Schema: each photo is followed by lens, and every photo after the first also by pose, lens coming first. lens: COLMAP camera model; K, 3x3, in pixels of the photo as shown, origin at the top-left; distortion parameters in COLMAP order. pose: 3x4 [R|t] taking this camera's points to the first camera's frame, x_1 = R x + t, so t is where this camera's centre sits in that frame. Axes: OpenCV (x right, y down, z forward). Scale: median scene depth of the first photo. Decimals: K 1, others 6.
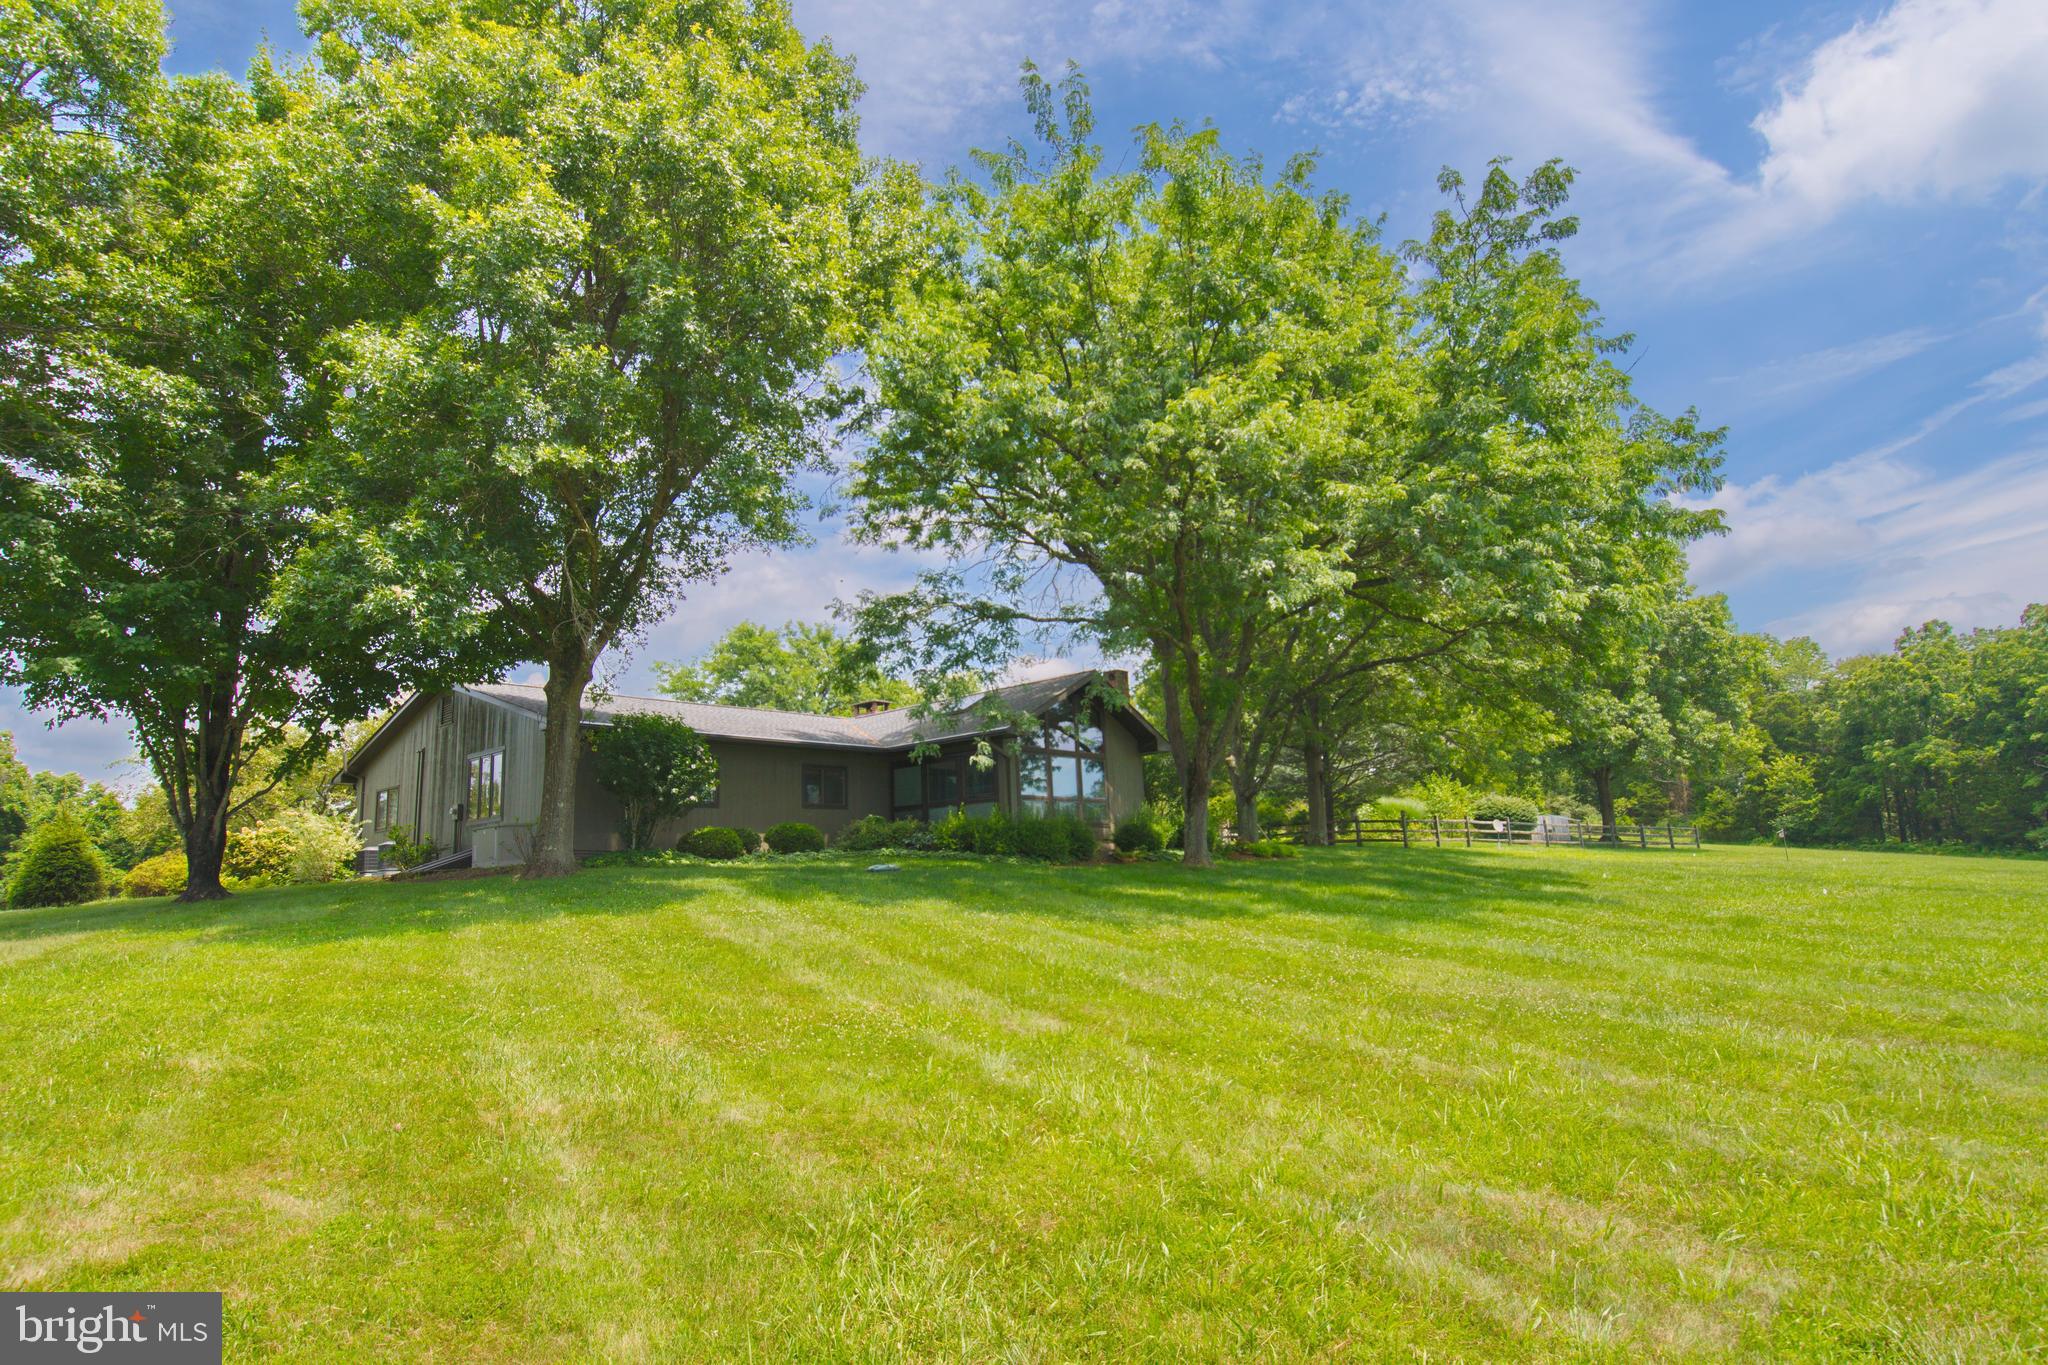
lens RADIAL K [[1061.3, 0, 1031.2], [0, 1061.3, 682.8], [0, 0, 1]] dist [0.043184, -0.044960]
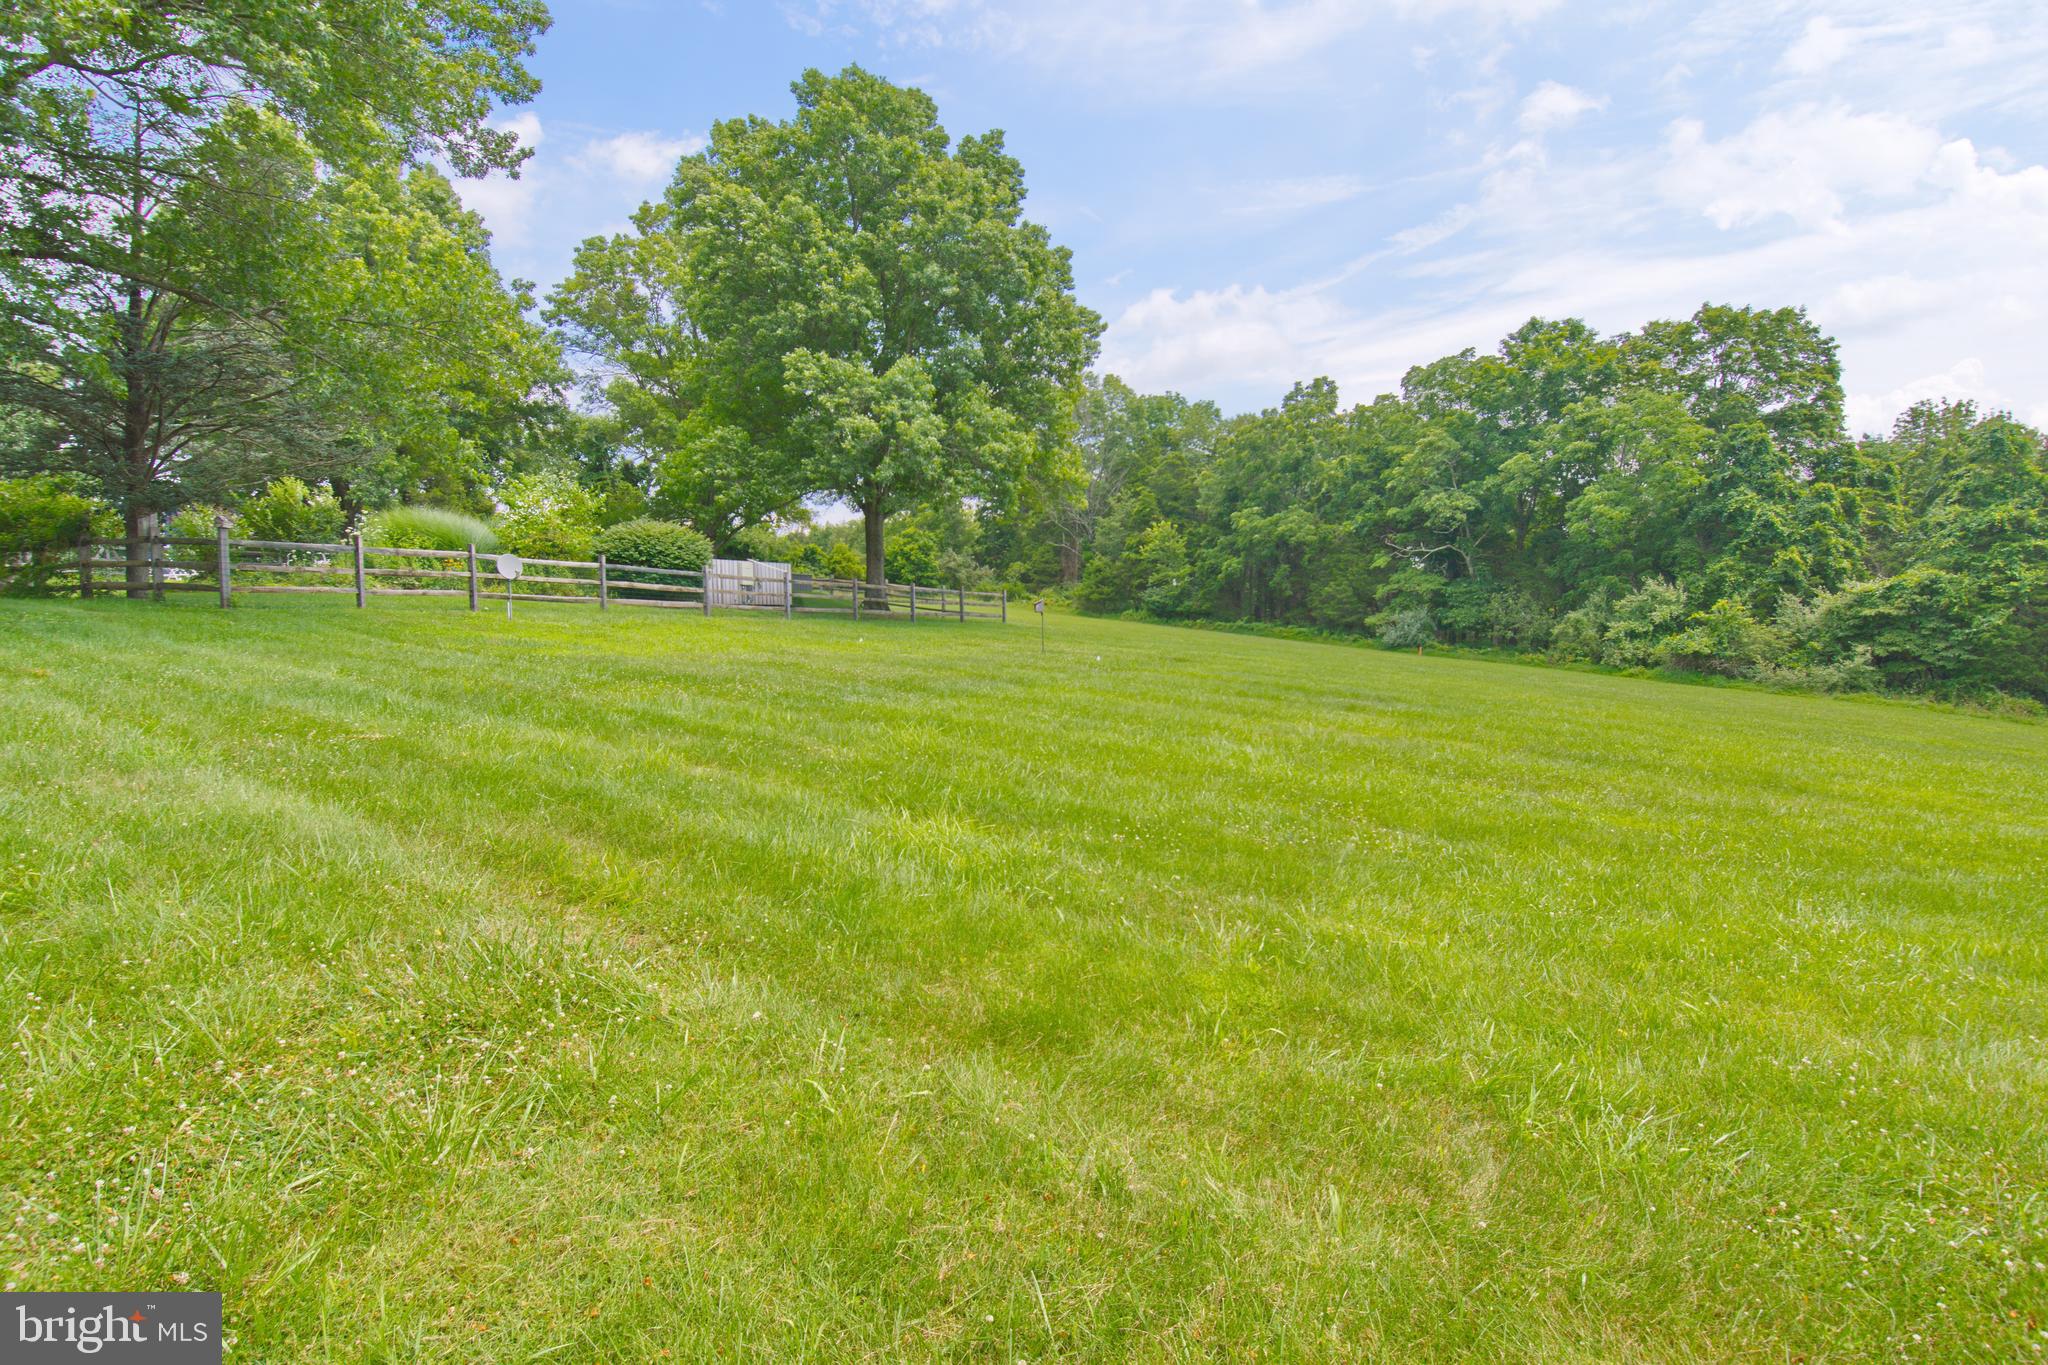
lens RADIAL K [[1061.3, 0, 1031.2], [0, 1061.3, 682.8], [0, 0, 1]] dist [0.043184, -0.044960]
pose [[0.899337, 0.006120, 0.437213, 0.253171], [-0.105060, 0.973635, 0.202478, 0.036606], [-0.424447, -0.228029, 0.876269, 0.280423]]
